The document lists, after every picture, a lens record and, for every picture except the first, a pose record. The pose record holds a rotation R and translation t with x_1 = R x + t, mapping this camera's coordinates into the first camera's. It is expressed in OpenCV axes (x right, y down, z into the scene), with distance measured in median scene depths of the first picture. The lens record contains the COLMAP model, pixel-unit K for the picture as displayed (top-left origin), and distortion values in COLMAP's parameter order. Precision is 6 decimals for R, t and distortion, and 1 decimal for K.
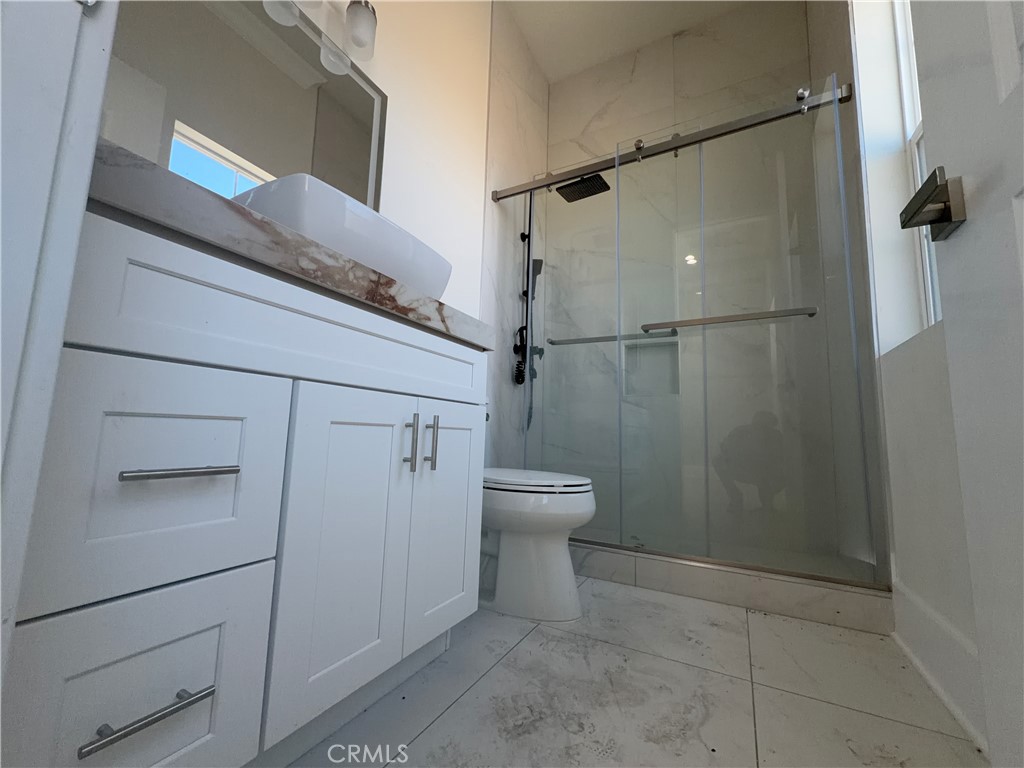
lens RADIAL K [[402.7, 0, 512.0], [0, 402.7, 384.0], [0, 0, 1]] dist [0.002686, 0.000172]
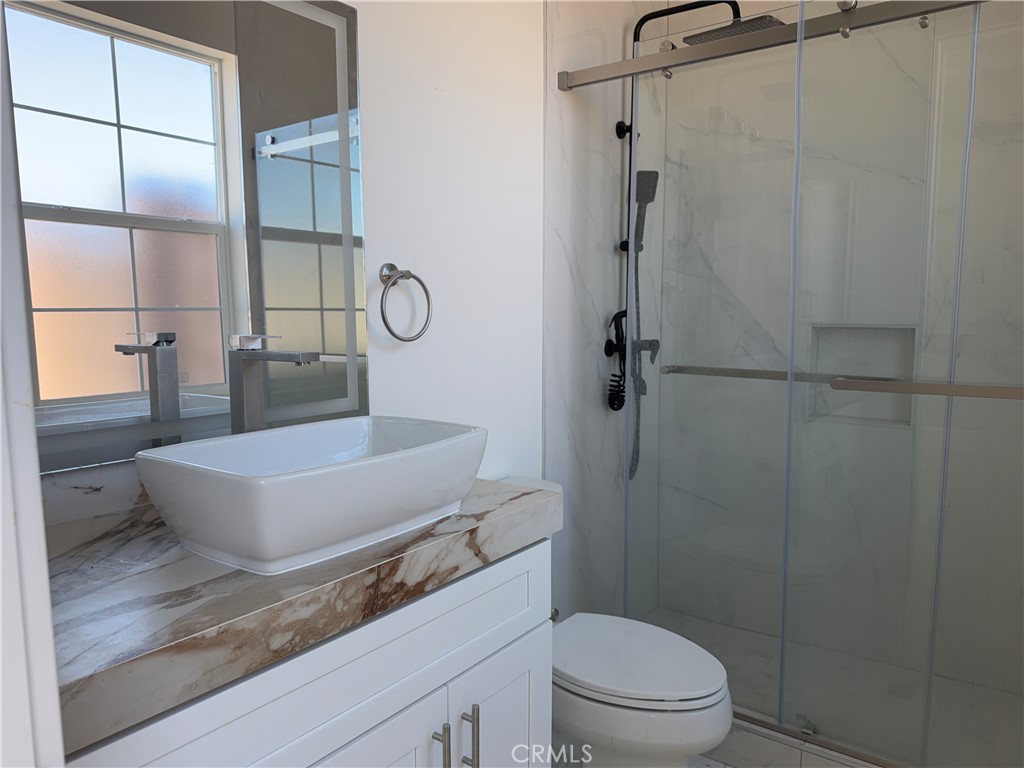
lens RADIAL K [[714.1, 0, 512.0], [0, 714.1, 384.0], [0, 0, 1]] dist [0.038210, -0.061357]
pose [[0.988929, -0.015316, -0.147597, 0.023804], [0.047579, 0.974872, 0.217626, -0.284887], [0.140555, -0.222239, 0.964808, -0.015004]]
